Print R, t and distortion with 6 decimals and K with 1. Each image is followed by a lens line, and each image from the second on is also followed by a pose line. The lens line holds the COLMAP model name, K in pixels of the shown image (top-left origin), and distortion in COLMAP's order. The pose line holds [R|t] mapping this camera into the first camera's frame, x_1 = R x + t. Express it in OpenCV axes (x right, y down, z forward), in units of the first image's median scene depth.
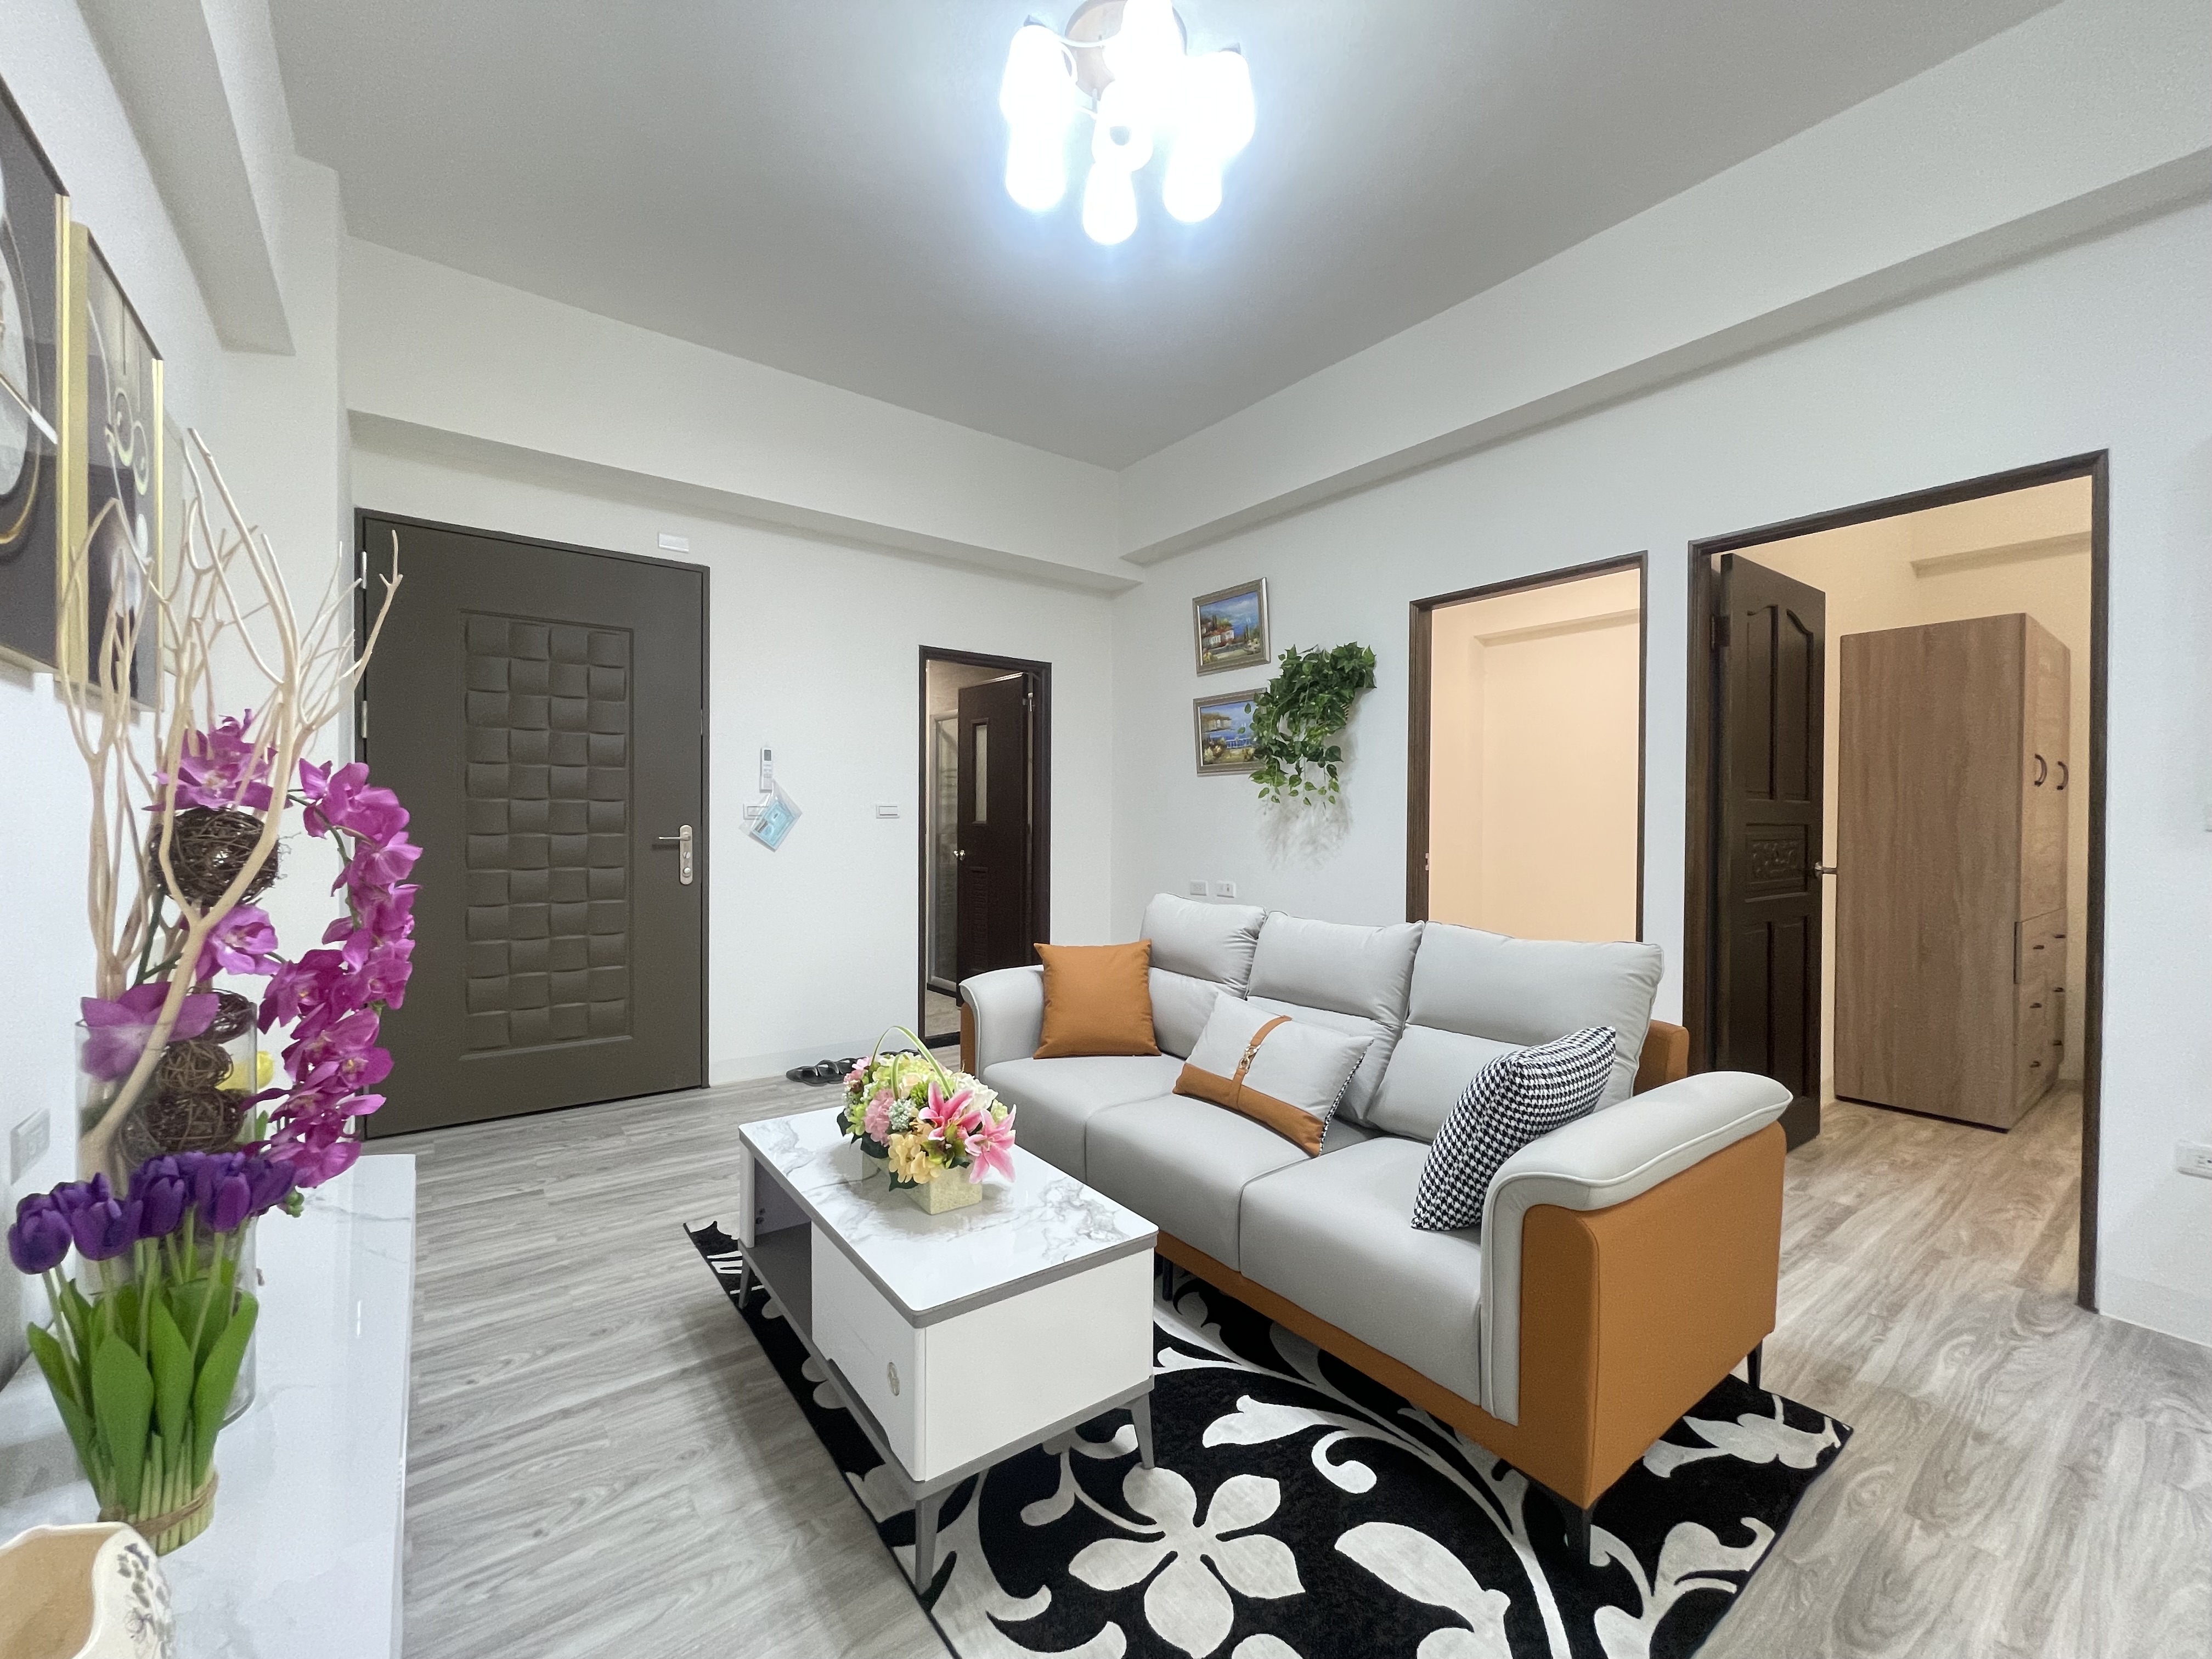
lens RADIAL K [[898.5, 0, 1098.7], [0, 898.5, 831.7], [0, 0, 1]] dist [-0.002270, 0.001453]
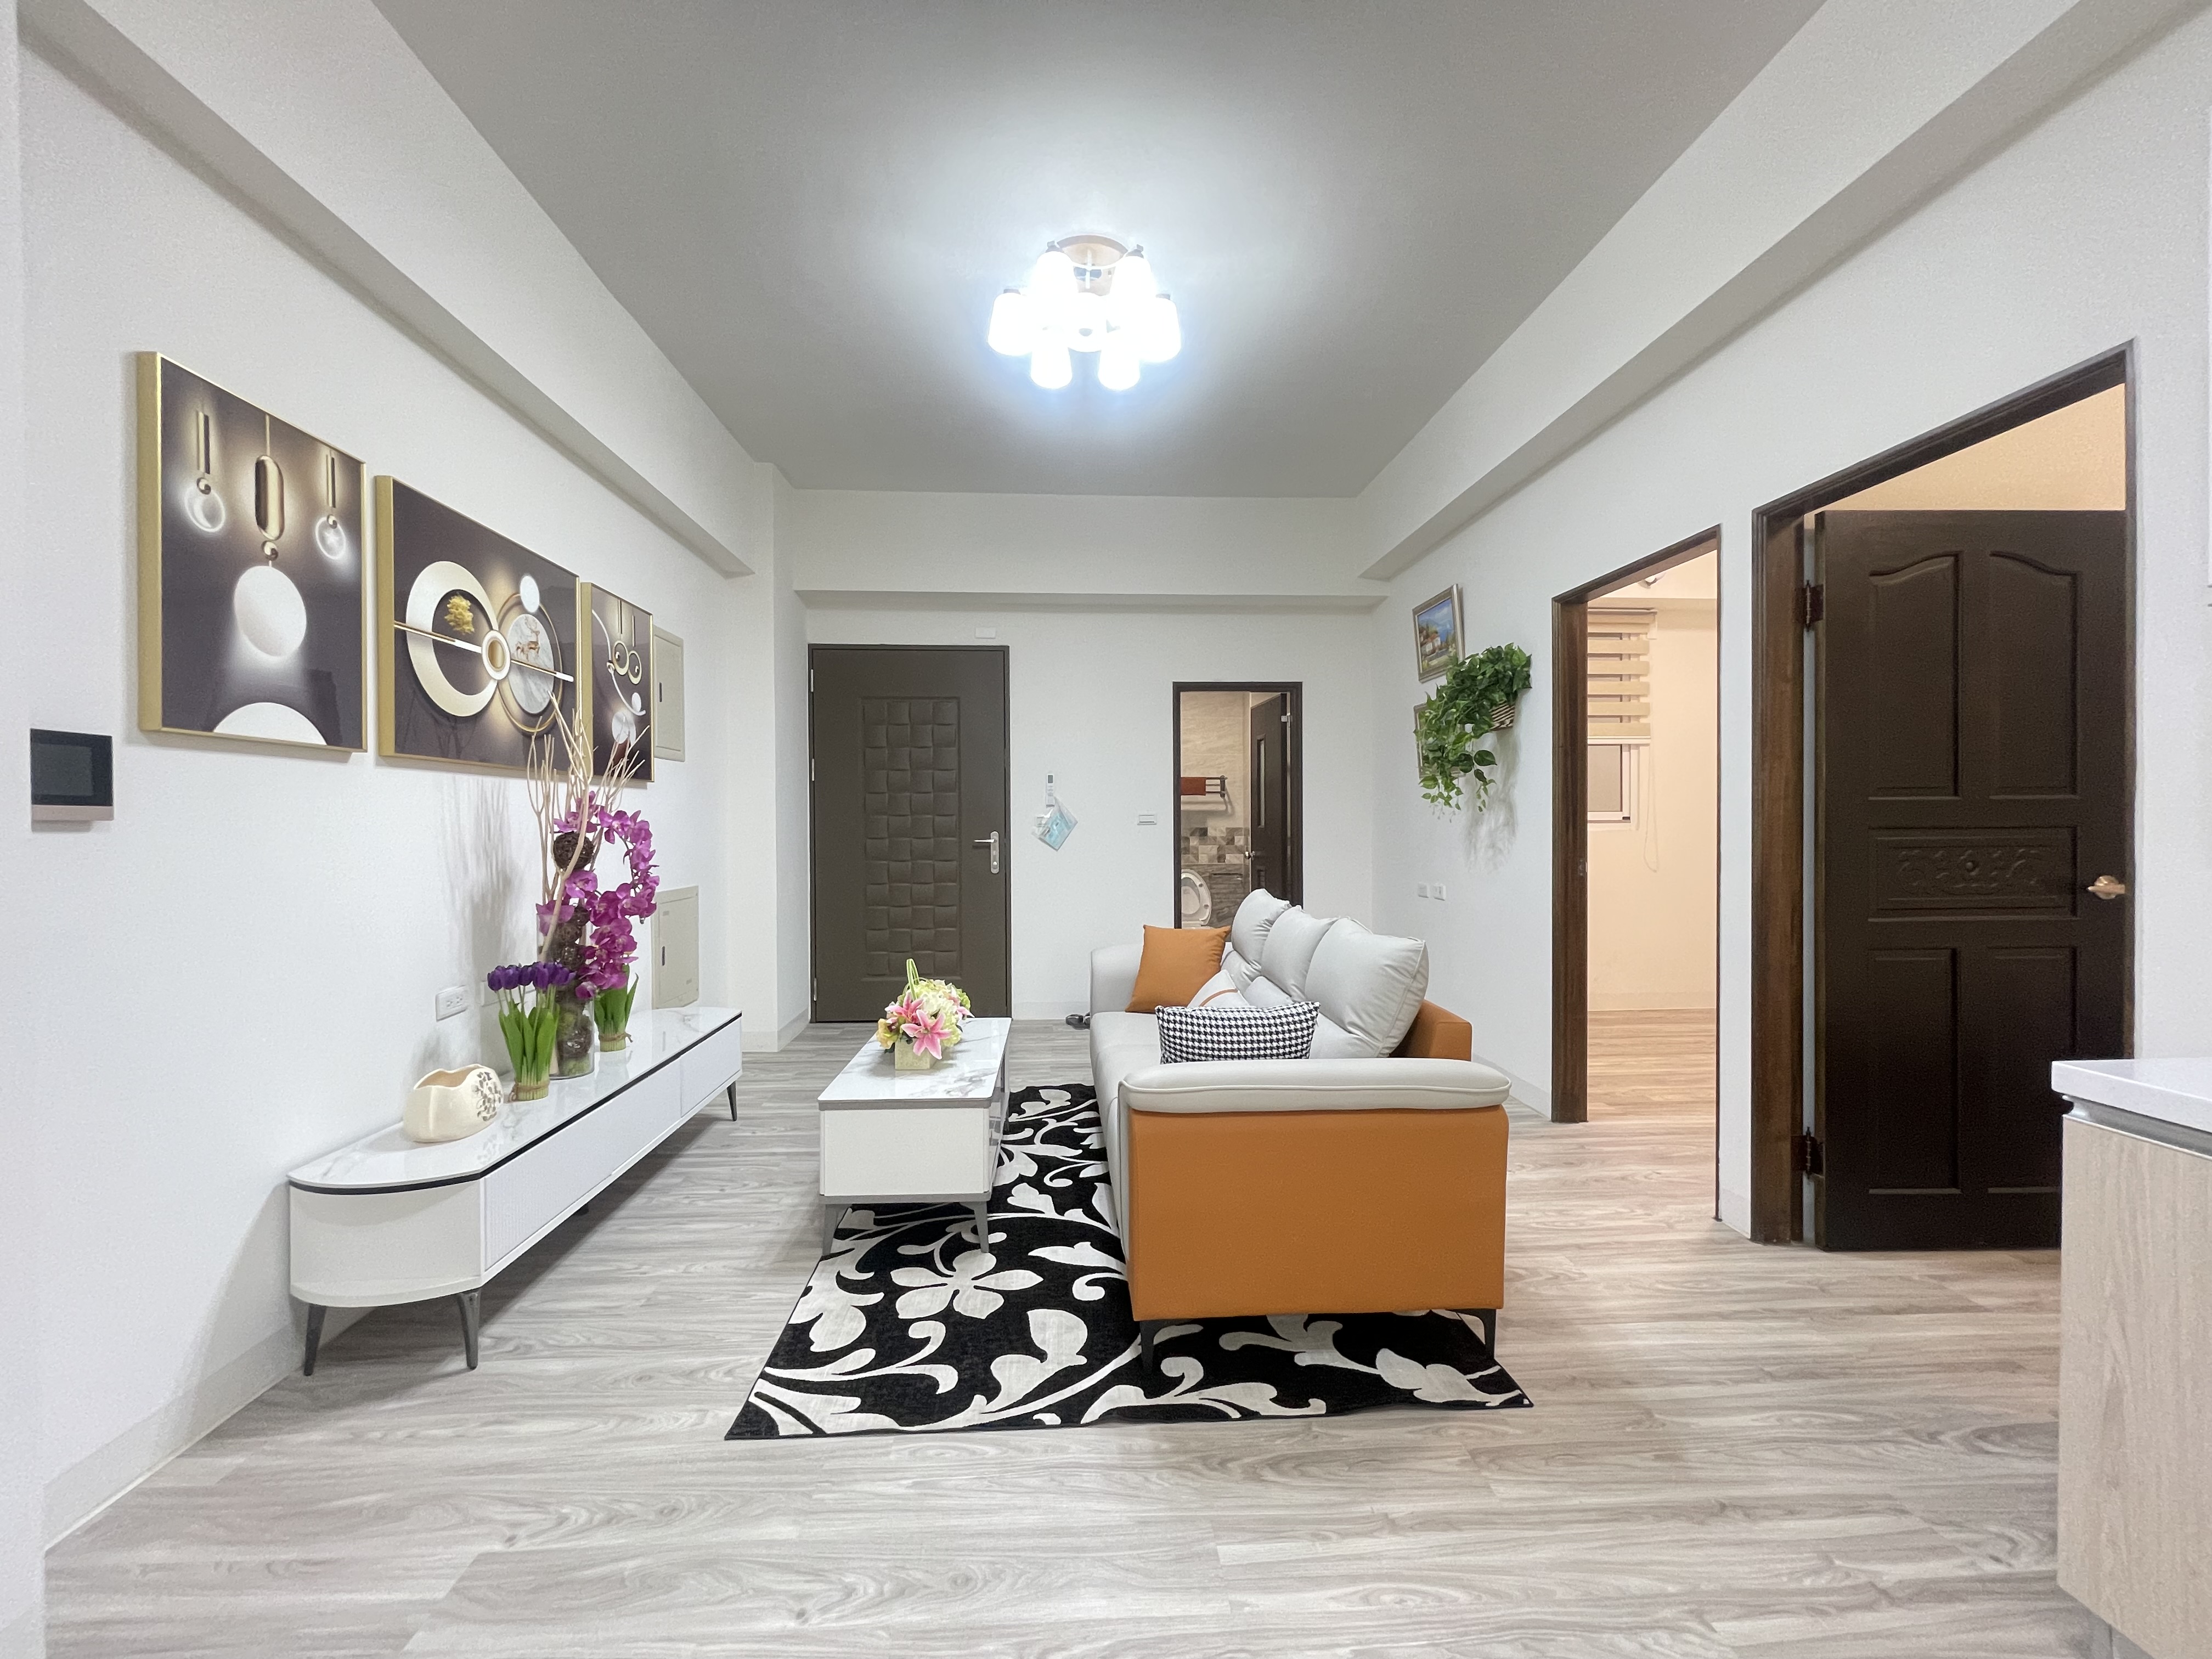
lens RADIAL K [[898.5, 0, 1095.4], [0, 898.5, 829.7], [0, 0, 1]] dist [-0.002270, 0.001453]
pose [[0.828249, -0.005605, -0.560333, 0.578596], [0.004321, 0.999984, -0.003615, -0.005935], [0.560344, 0.000573, 0.828260, -0.093295]]
